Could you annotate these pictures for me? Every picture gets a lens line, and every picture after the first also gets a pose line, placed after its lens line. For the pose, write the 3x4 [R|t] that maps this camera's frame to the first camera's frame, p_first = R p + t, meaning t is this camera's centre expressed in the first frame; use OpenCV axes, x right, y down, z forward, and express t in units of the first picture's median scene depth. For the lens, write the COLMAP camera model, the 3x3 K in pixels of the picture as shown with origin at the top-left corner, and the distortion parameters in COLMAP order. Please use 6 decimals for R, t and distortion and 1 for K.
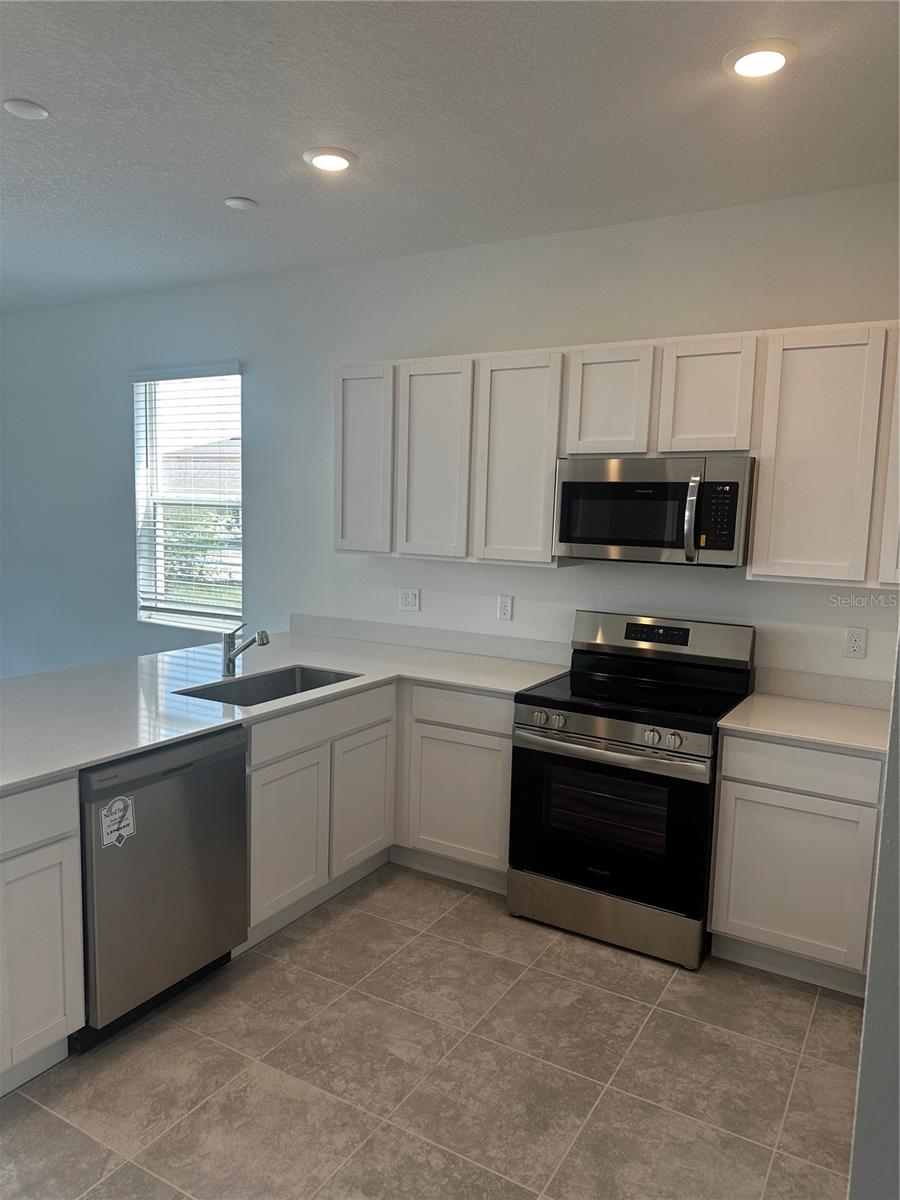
lens RADIAL K [[845.9, 0, 441.9], [0, 845.9, 599.6], [0, 0, 1]] dist [0.058705, -0.049753]
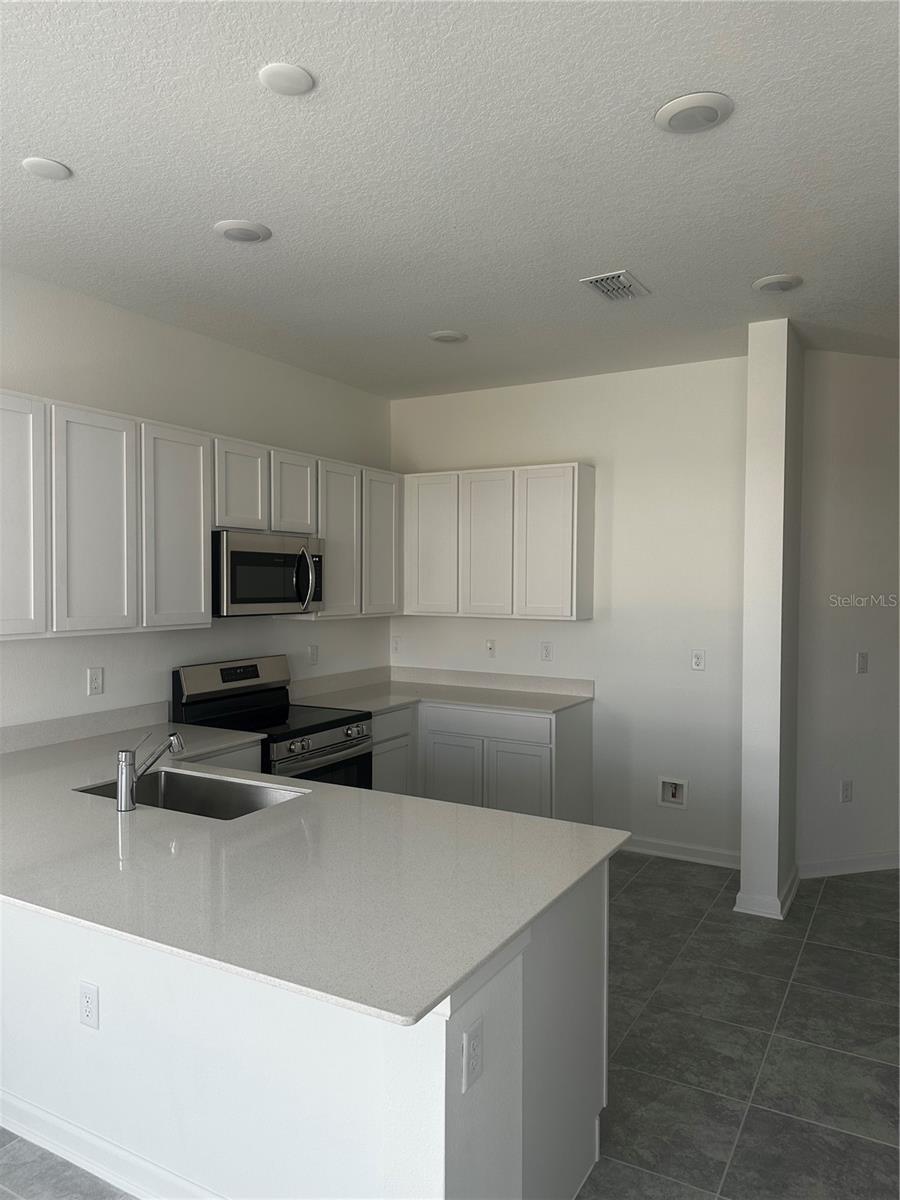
lens RADIAL K [[830.2, 0, 456.7], [0, 830.2, 602.6], [0, 0, 1]] dist [0.146240, -0.257682]
pose [[-0.032570, -0.056397, 0.997877, -1.137197], [0.102199, 0.992986, 0.059456, -0.120277], [-0.994231, 0.103919, -0.026578, 0.827884]]
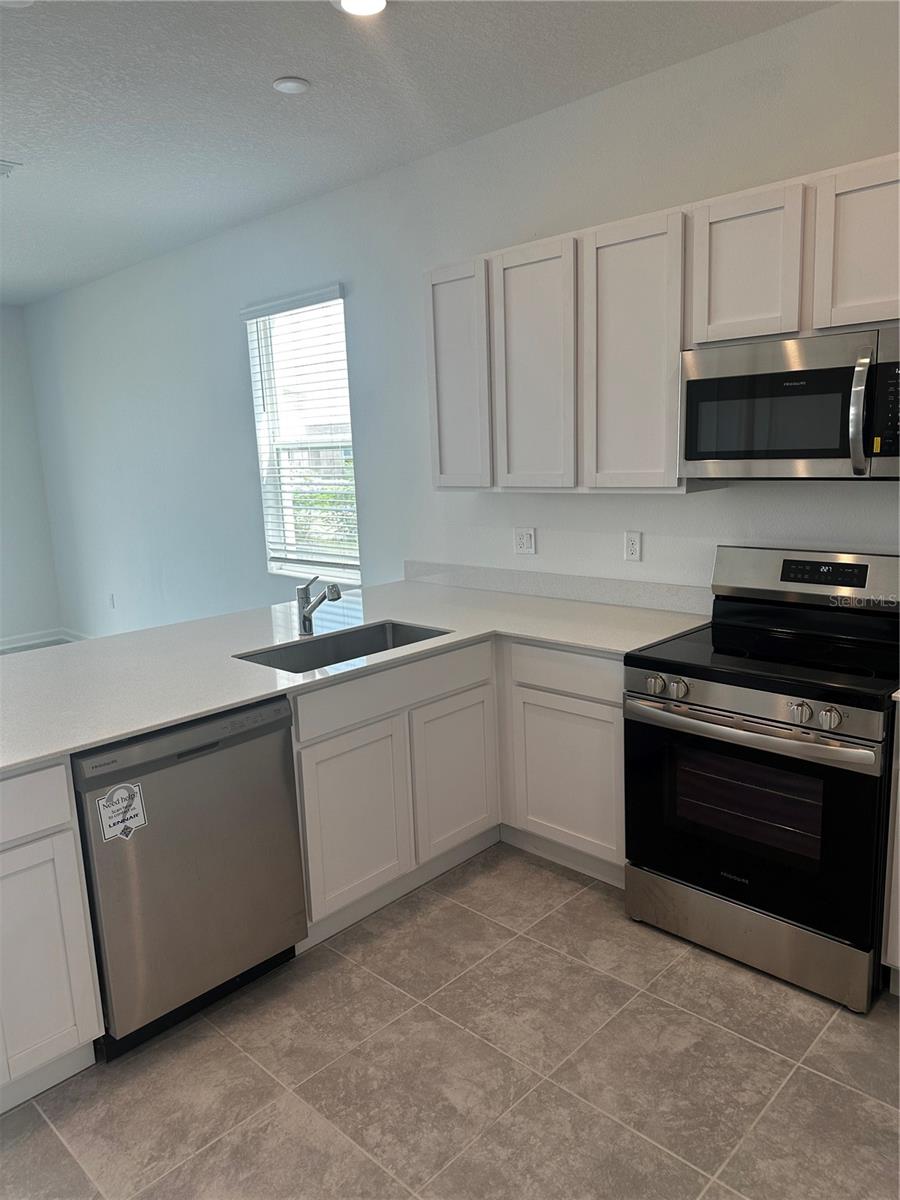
lens RADIAL K [[846.1, 0, 450.0], [0, 846.1, 600.0], [0, 0, 1]] dist [0.042820, -0.035905]
pose [[0.972486, -0.023411, -0.231781, 0.121788], [0.039814, 0.997002, 0.066347, 0.000017], [0.229533, -0.073749, 0.970503, 0.200611]]
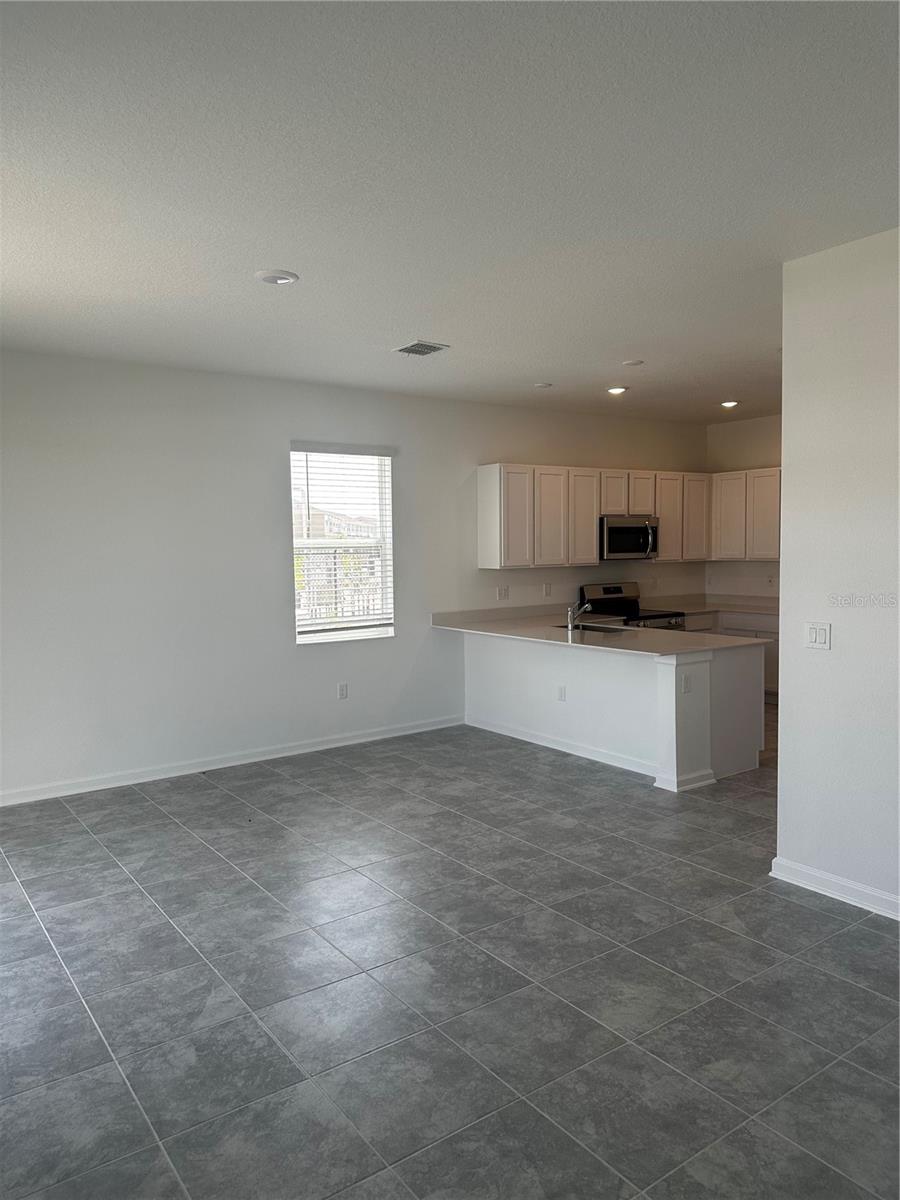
lens RADIAL K [[842.3, 0, 450.0], [0, 842.3, 600.0], [0, 0, 1]] dist [0.083903, -0.116295]
pose [[0.394626, -0.097950, 0.913606, -2.422775], [0.125202, 0.990760, 0.052141, -0.131151], [-0.910272, 0.093809, 0.403243, 0.547667]]
